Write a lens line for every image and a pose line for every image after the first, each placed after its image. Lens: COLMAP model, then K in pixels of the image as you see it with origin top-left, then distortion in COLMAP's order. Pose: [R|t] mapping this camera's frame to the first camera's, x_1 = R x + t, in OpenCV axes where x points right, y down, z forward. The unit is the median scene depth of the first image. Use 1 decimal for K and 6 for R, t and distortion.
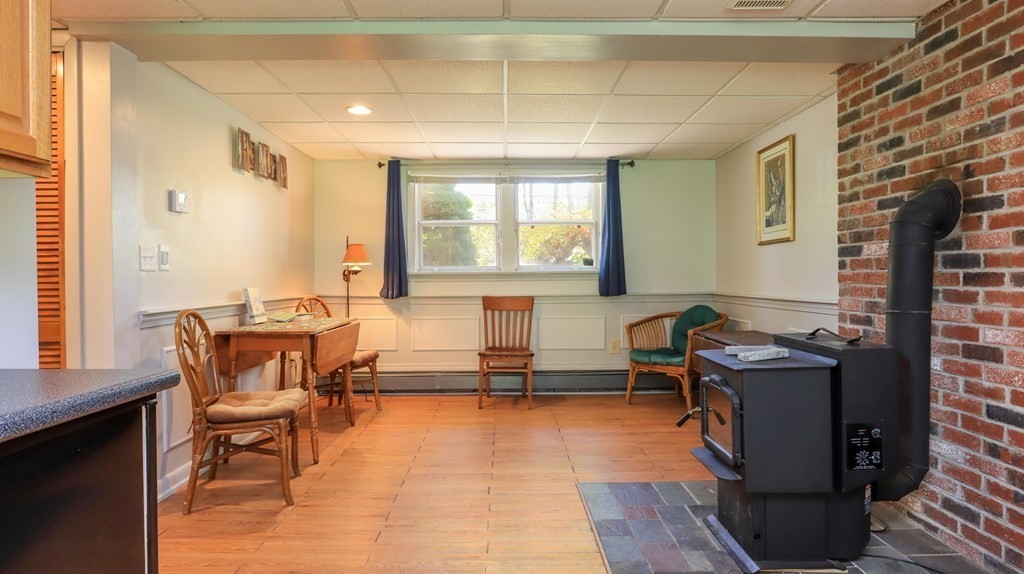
lens RADIAL K [[587.0, 0, 522.3], [0, 587.0, 283.5], [0, 0, 1]] dist [-0.038767, 0.006415]
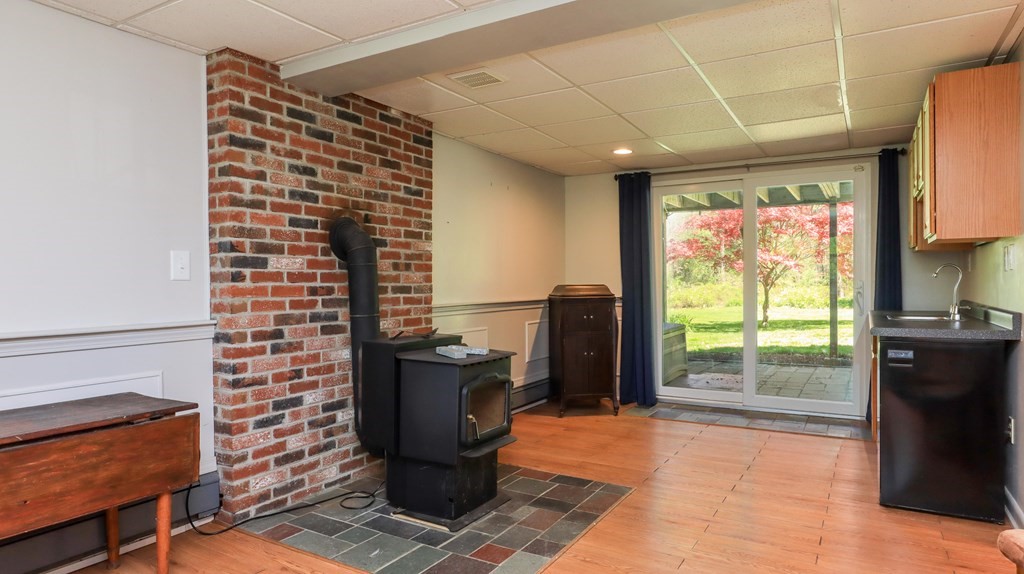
lens RADIAL K [[587.0, 0, 517.6], [0, 587.0, 280.8], [0, 0, 1]] dist [-0.038767, 0.006415]
pose [[-0.847521, 0.008231, 0.530698, -0.255251], [0.012198, 0.999918, 0.003972, -0.023220], [-0.530621, 0.009839, -0.847552, 1.446052]]
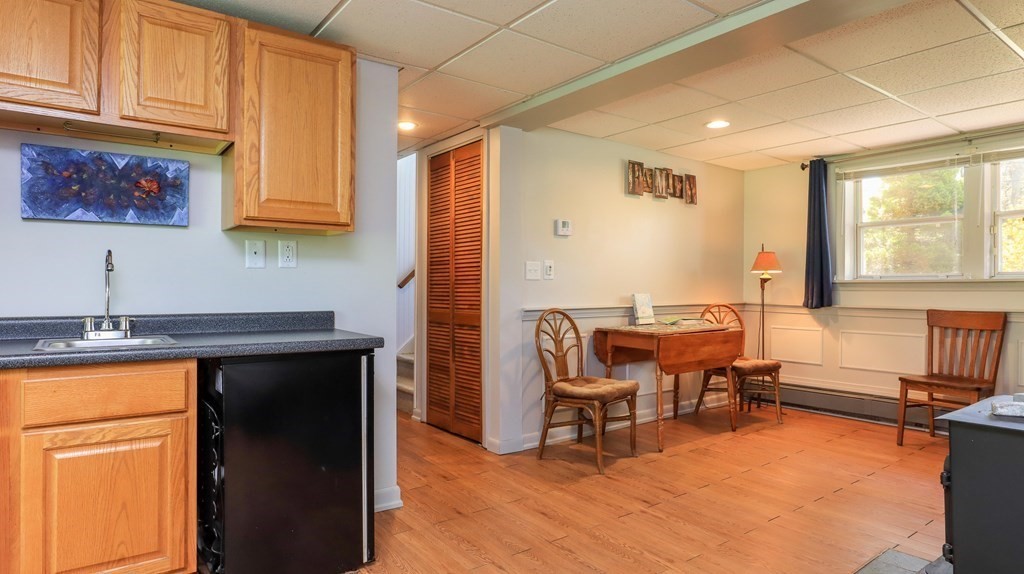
lens RADIAL K [[587.0, 0, 516.1], [0, 587.0, 286.0], [0, 0, 1]] dist [-0.038767, 0.006415]
pose [[0.573830, 0.006711, -0.818947, 0.420742], [-0.013056, 0.999914, -0.000955, -0.004379], [0.818870, 0.011240, 0.573868, 0.132230]]
